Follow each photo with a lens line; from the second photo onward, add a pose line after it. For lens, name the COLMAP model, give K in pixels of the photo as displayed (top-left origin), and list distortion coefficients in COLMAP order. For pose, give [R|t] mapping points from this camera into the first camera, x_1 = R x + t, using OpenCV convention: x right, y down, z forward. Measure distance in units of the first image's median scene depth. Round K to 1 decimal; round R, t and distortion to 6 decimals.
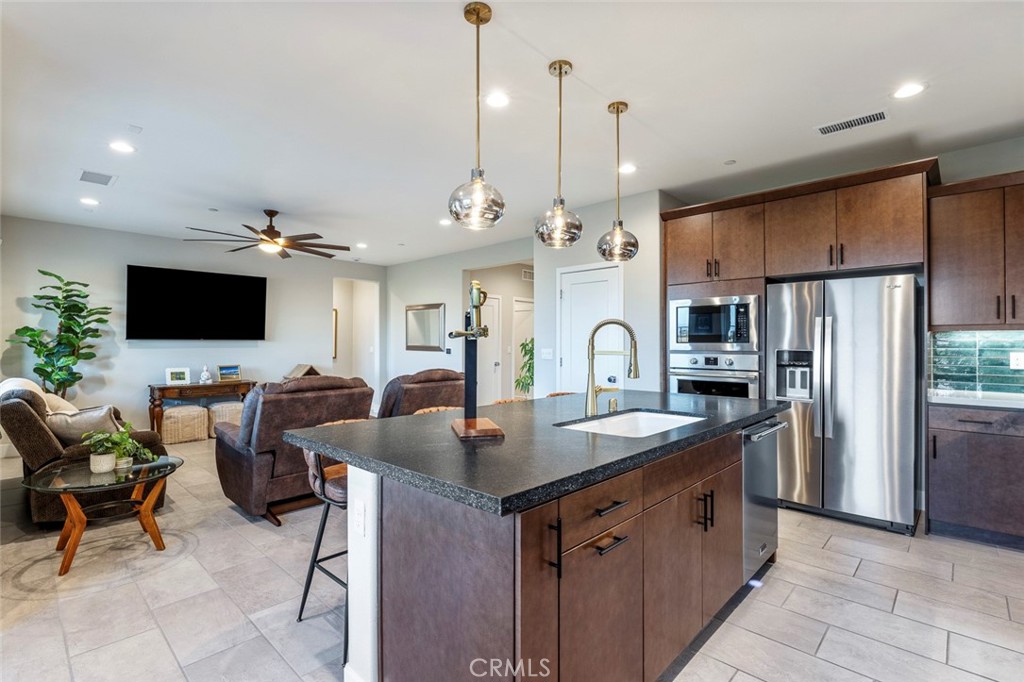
lens RADIAL K [[482.8, 0, 513.9], [0, 482.8, 340.3], [0, 0, 1]] dist [-0.001425, -0.000079]
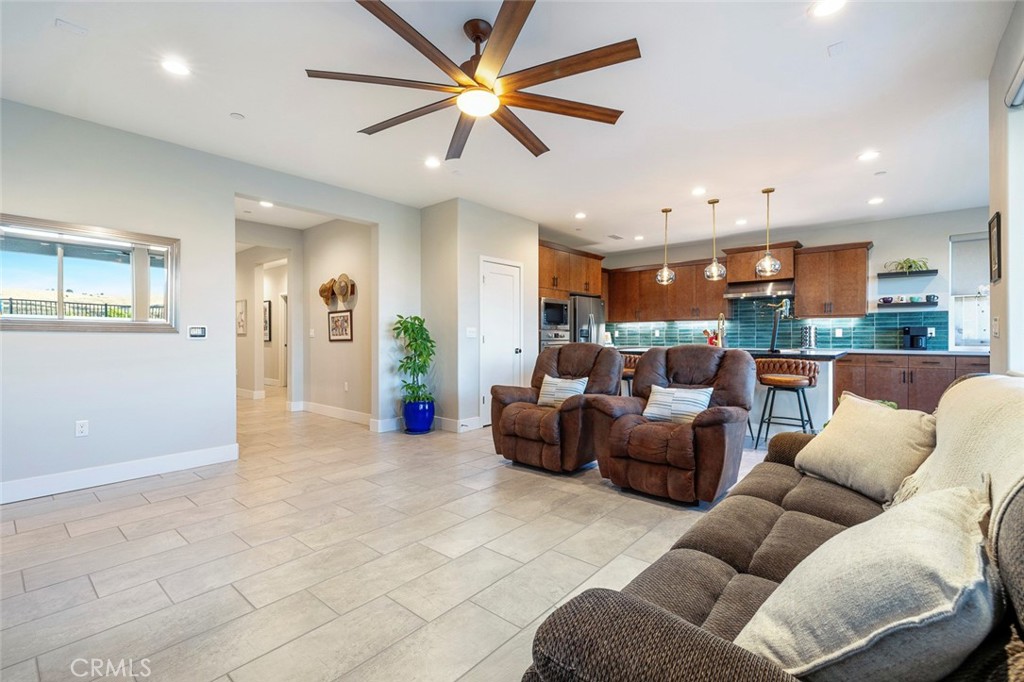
lens RADIAL K [[453.9, 0, 516.7], [0, 453.9, 339.9], [0, 0, 1]] dist [0.001262, -0.000062]
pose [[-0.051509, -0.005429, 0.998658, -1.233535], [-0.003572, 0.999980, 0.005252, 0.051571], [-0.998666, -0.003297, -0.051527, 1.248406]]
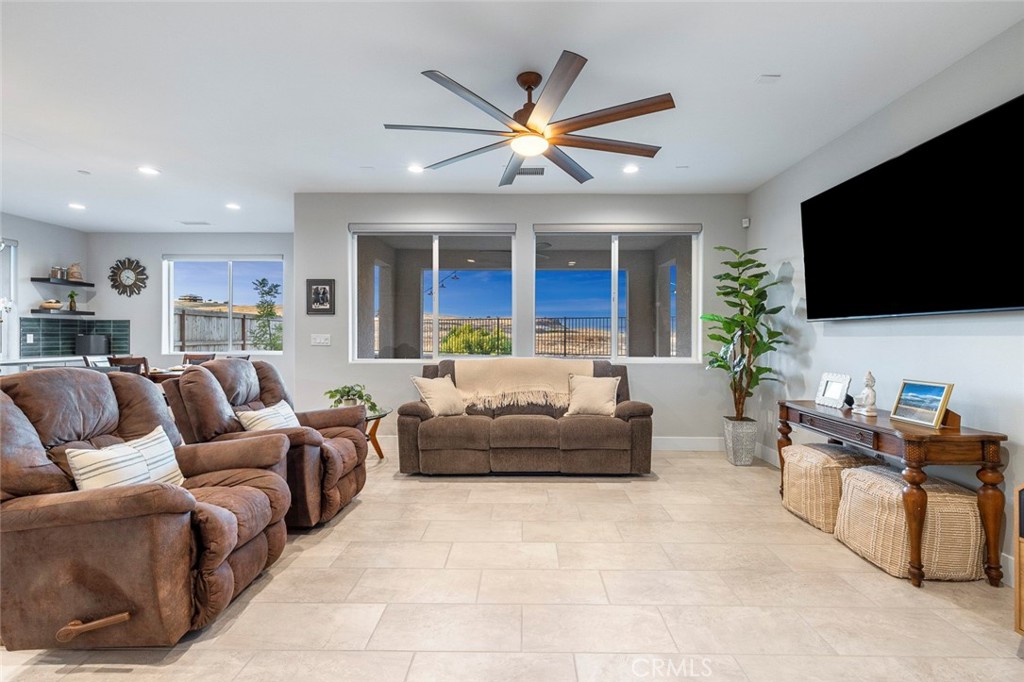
lens RADIAL K [[453.9, 0, 516.7], [0, 453.9, 335.9], [0, 0, 1]] dist [0.001262, -0.000062]
pose [[-0.733883, -0.006350, -0.679246, -0.189927], [-0.002686, 0.999976, -0.006446, 0.032499], [0.679270, -0.002906, -0.733882, 1.736780]]
